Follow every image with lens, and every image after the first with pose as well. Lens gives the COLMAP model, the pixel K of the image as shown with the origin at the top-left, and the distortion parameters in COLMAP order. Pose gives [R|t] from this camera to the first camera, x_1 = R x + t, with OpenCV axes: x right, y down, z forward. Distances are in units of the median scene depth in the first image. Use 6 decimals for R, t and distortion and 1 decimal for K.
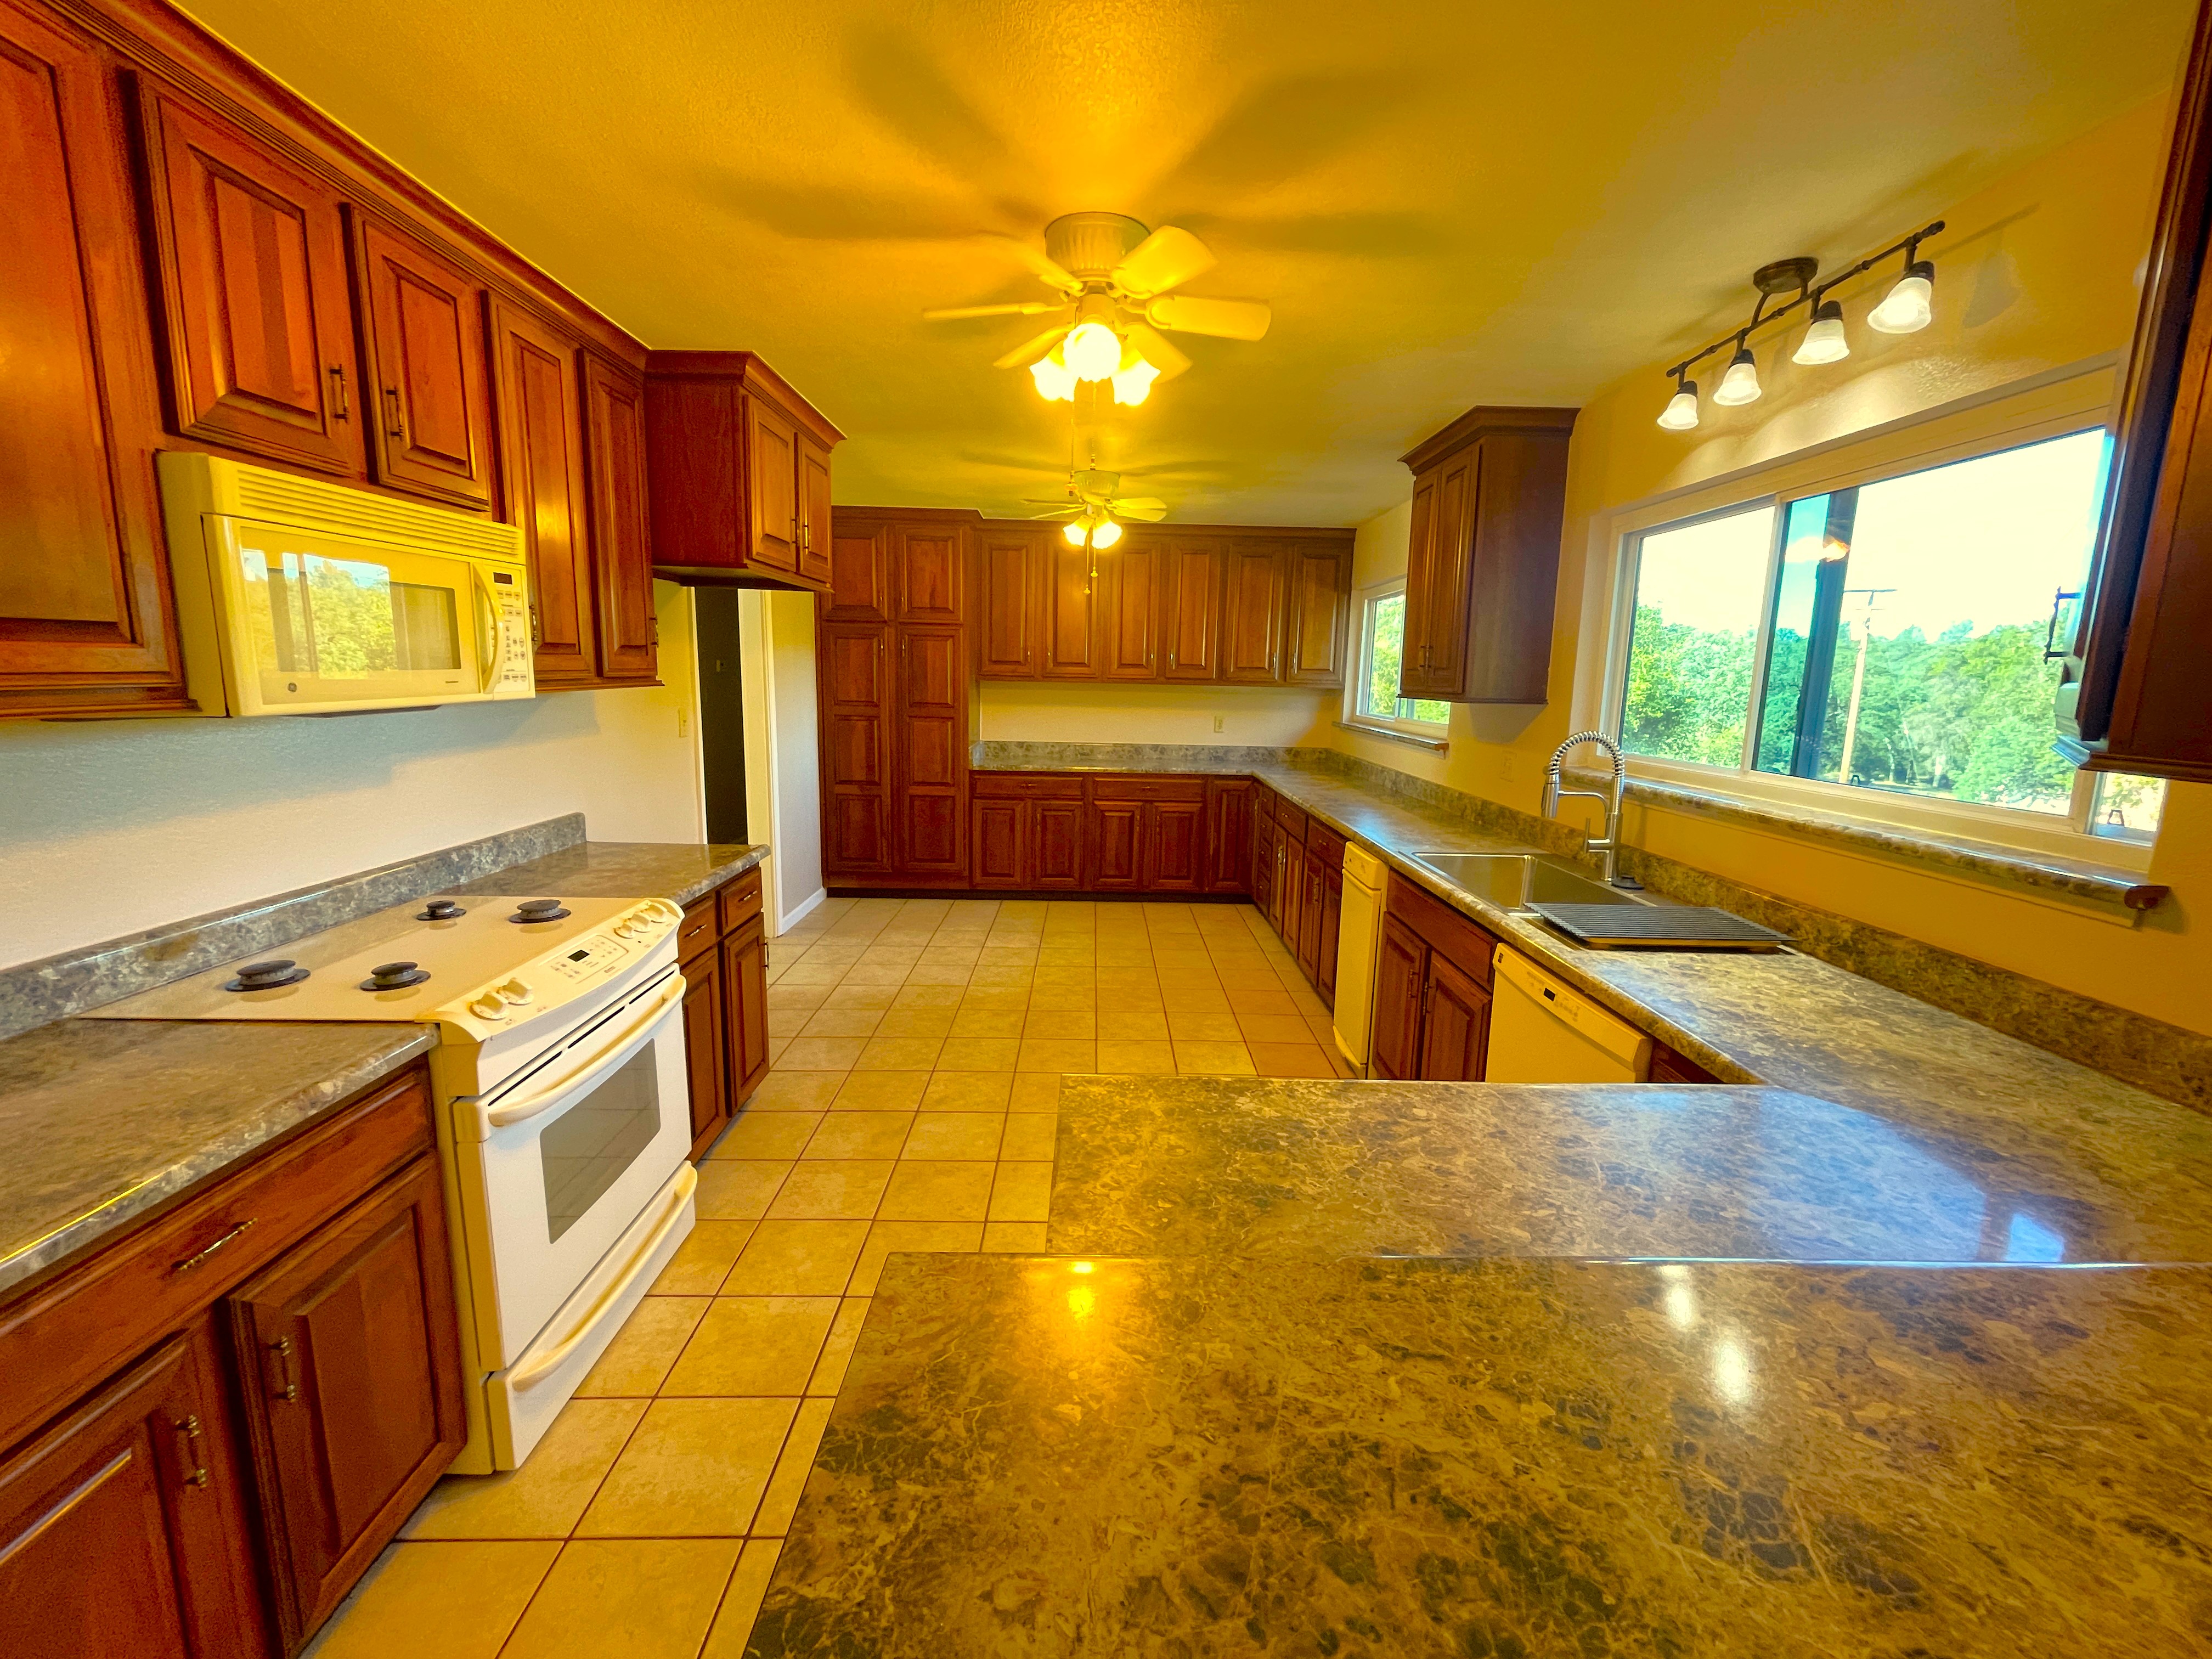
lens RADIAL K [[896.0, 0, 1114.3], [0, 896.0, 816.3], [0, 0, 1]] dist [0.000657, -0.000286]
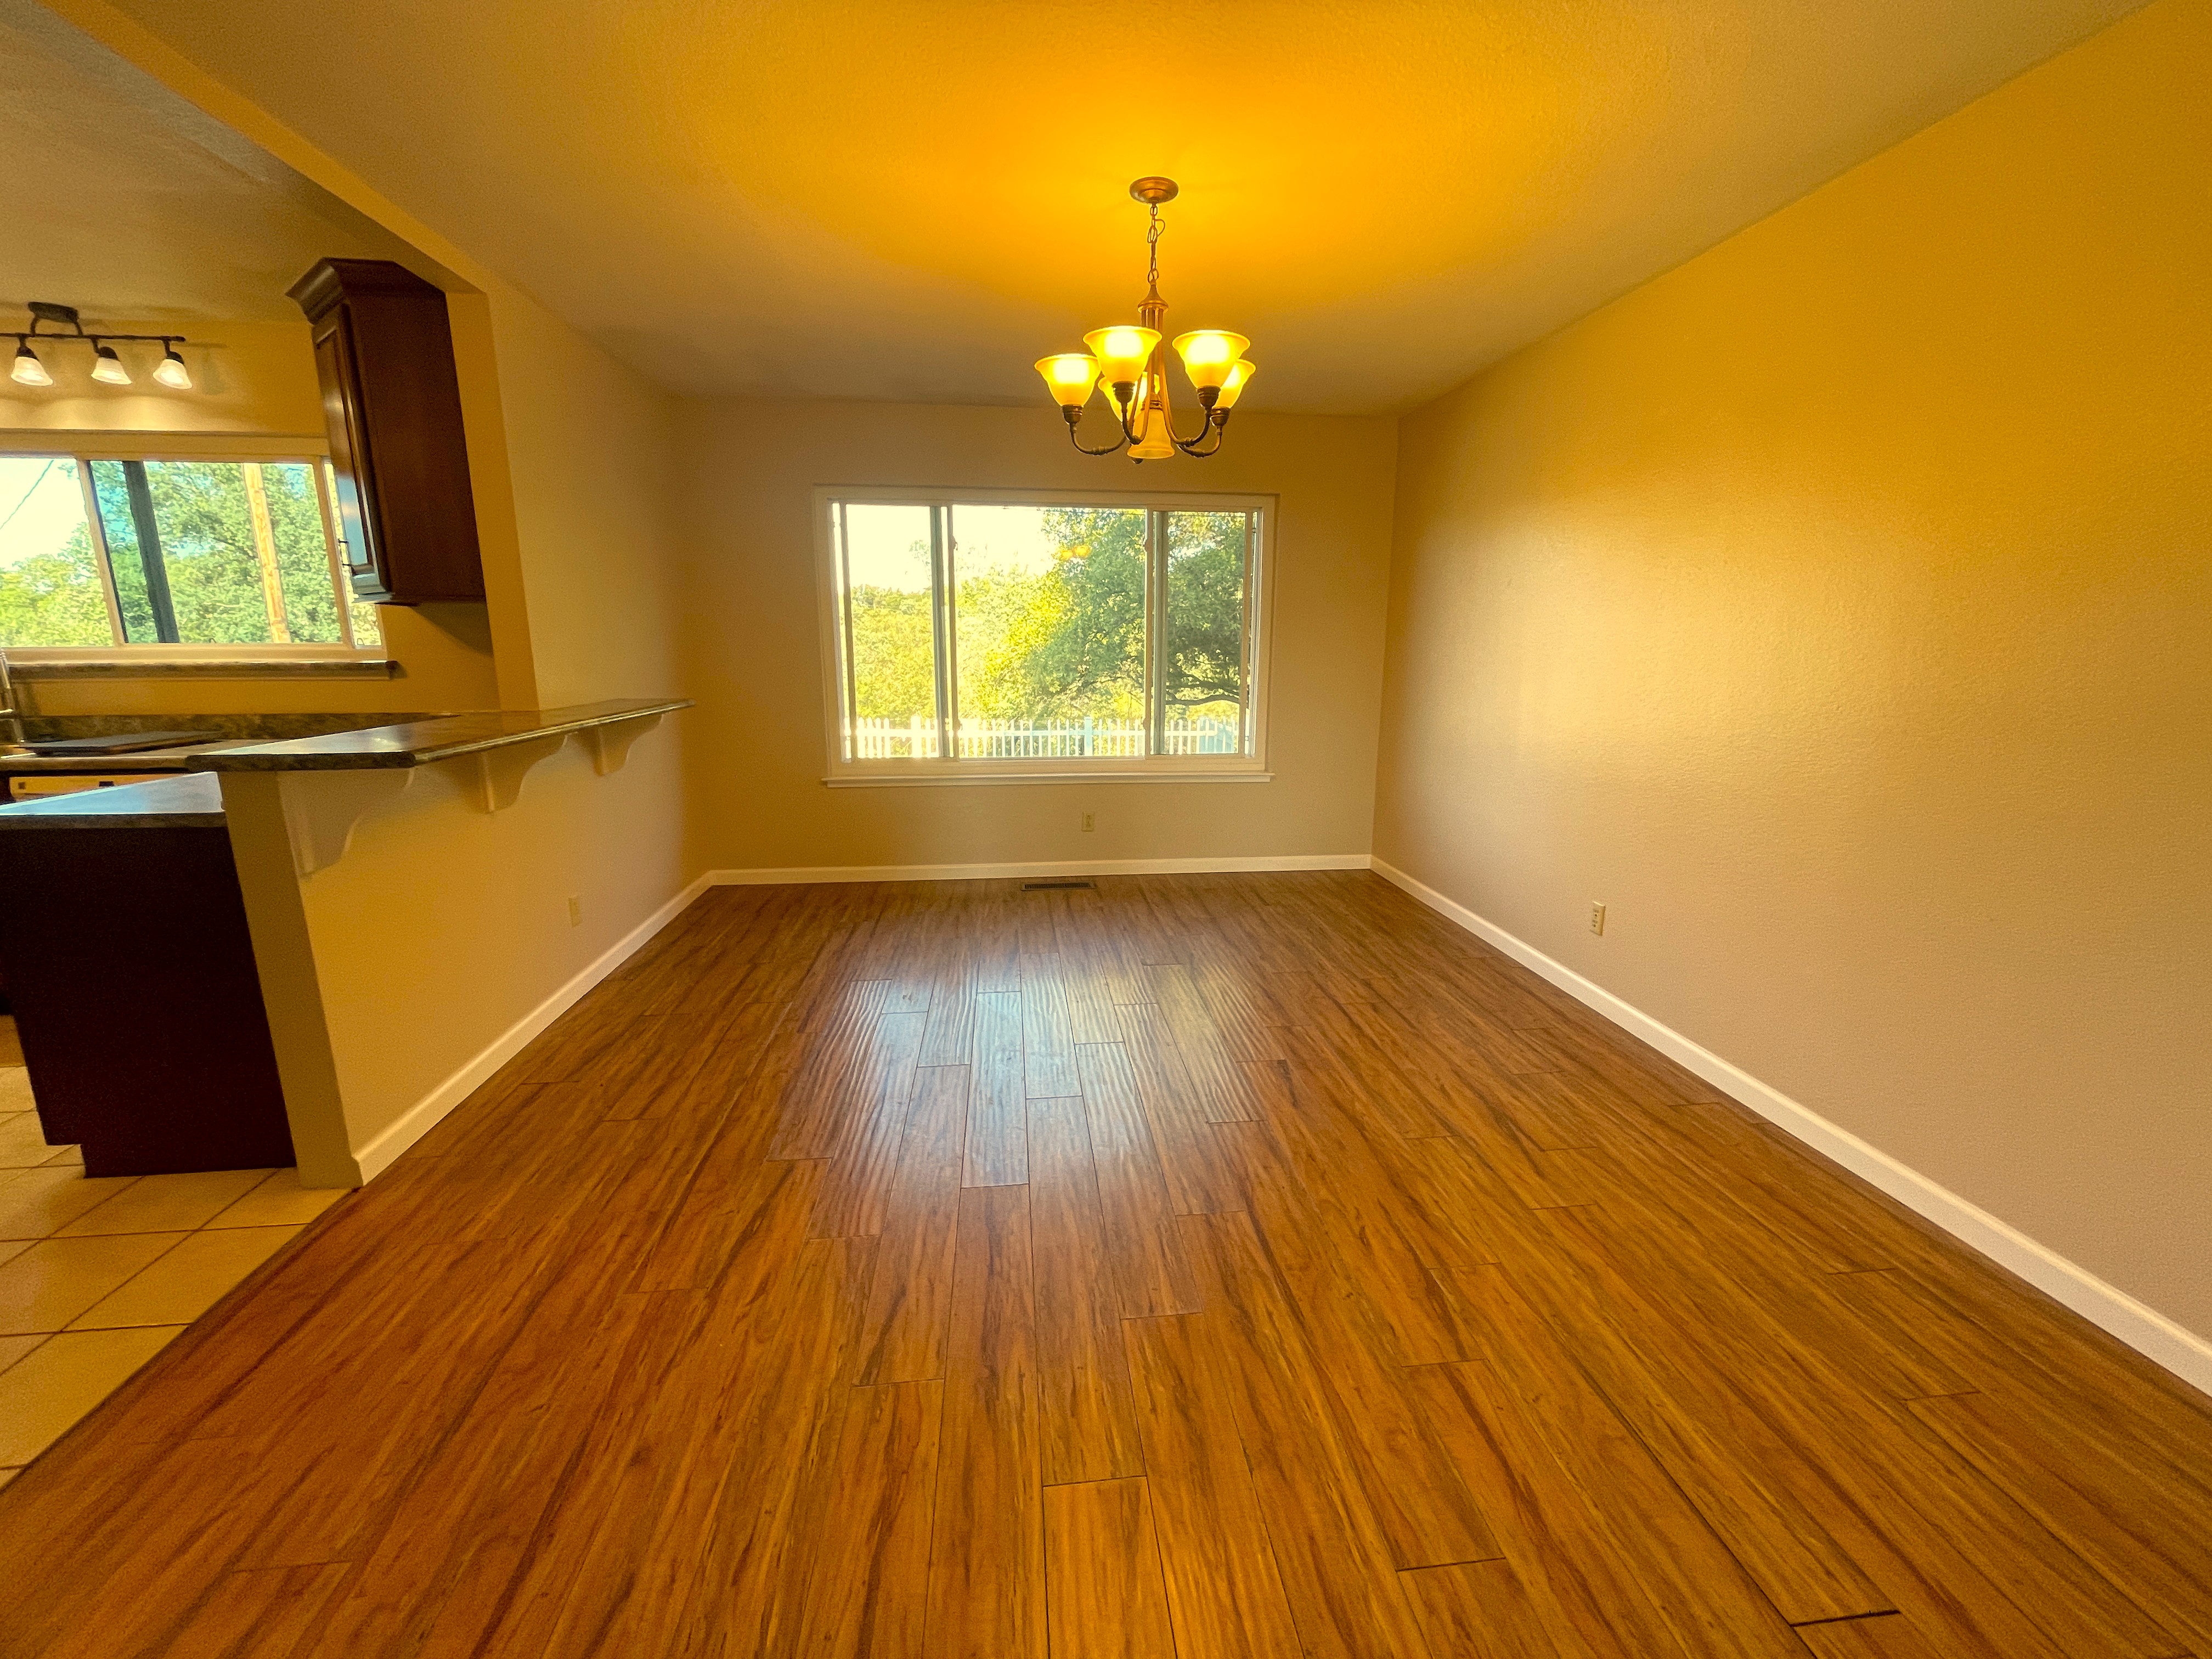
lens RADIAL K [[886.0, 0, 1101.3], [0, 886.0, 822.4], [0, 0, 1]] dist [0.001126, -0.000327]
pose [[-0.086179, -0.220144, 0.971653, -1.146552], [0.158748, 0.959787, 0.231535, 0.184210], [-0.983551, 0.174201, -0.047766, -0.581197]]
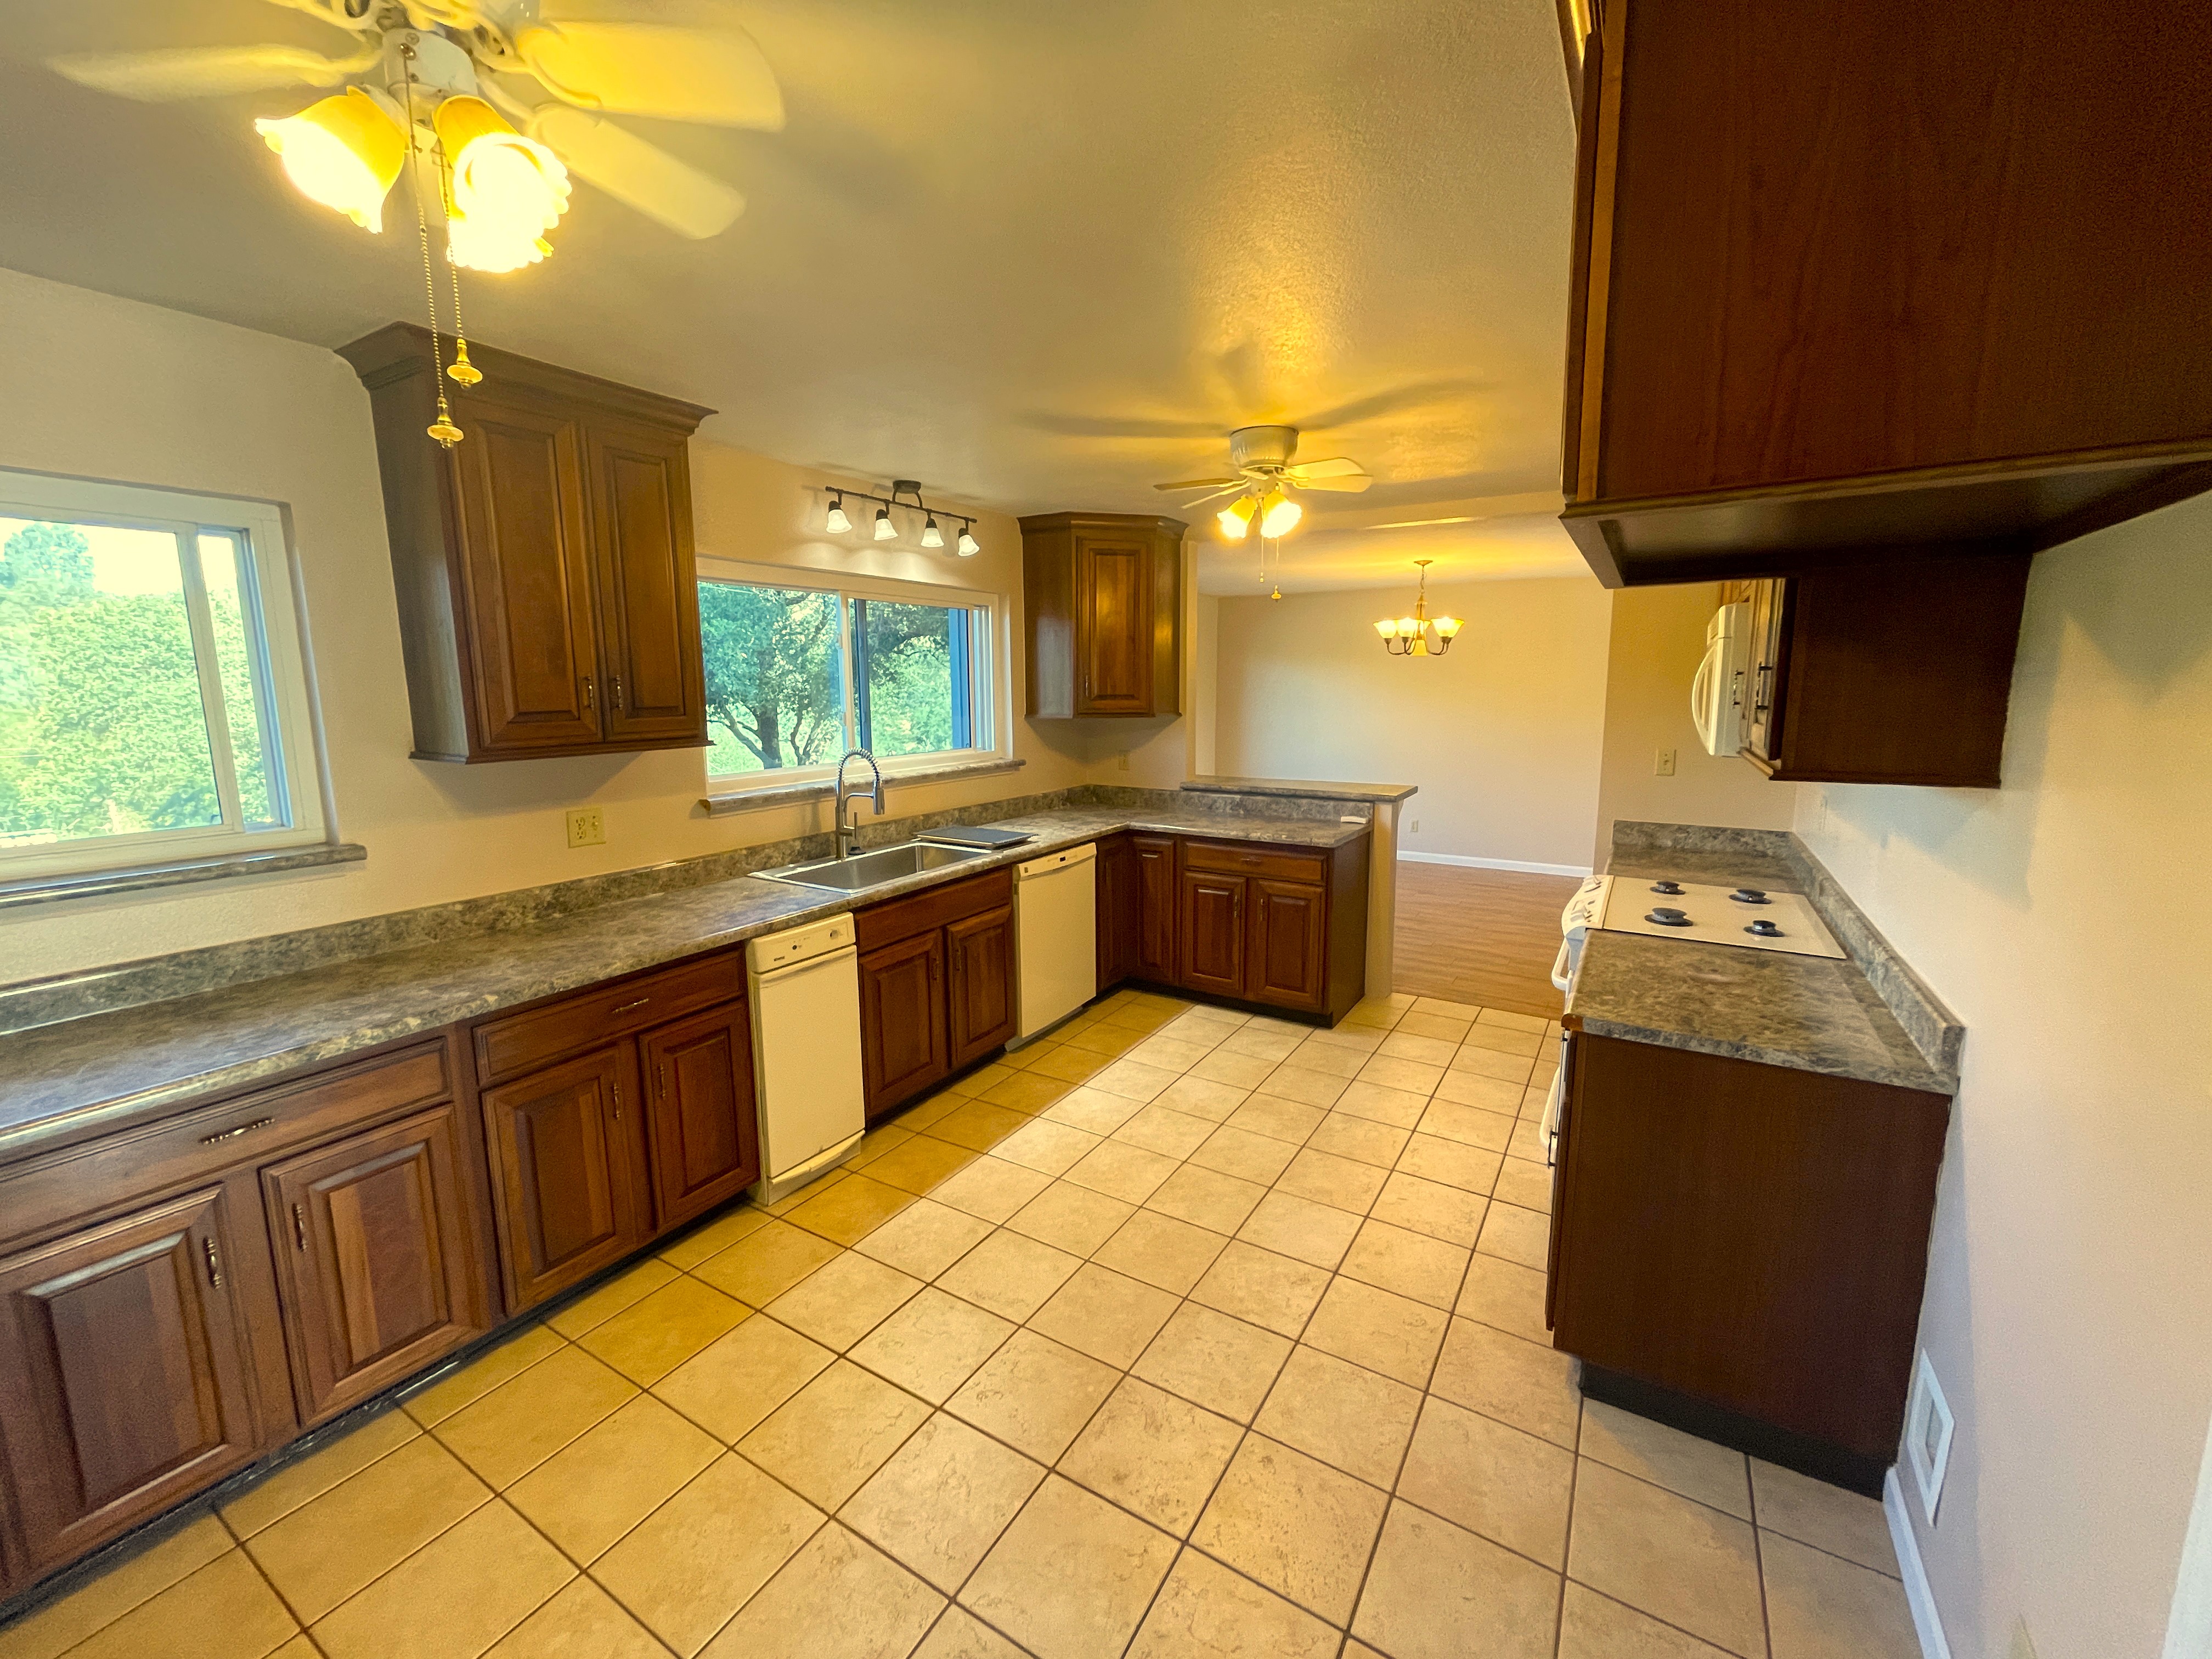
lens RADIAL K [[886.0, 0, 1101.3], [0, 886.0, 822.4], [0, 0, 1]] dist [0.001126, -0.000327]
pose [[-0.837957, -0.101489, 0.536217, -0.671915], [0.075961, 0.951301, 0.298757, -0.484392], [-0.540424, 0.291077, -0.789440, 2.557616]]
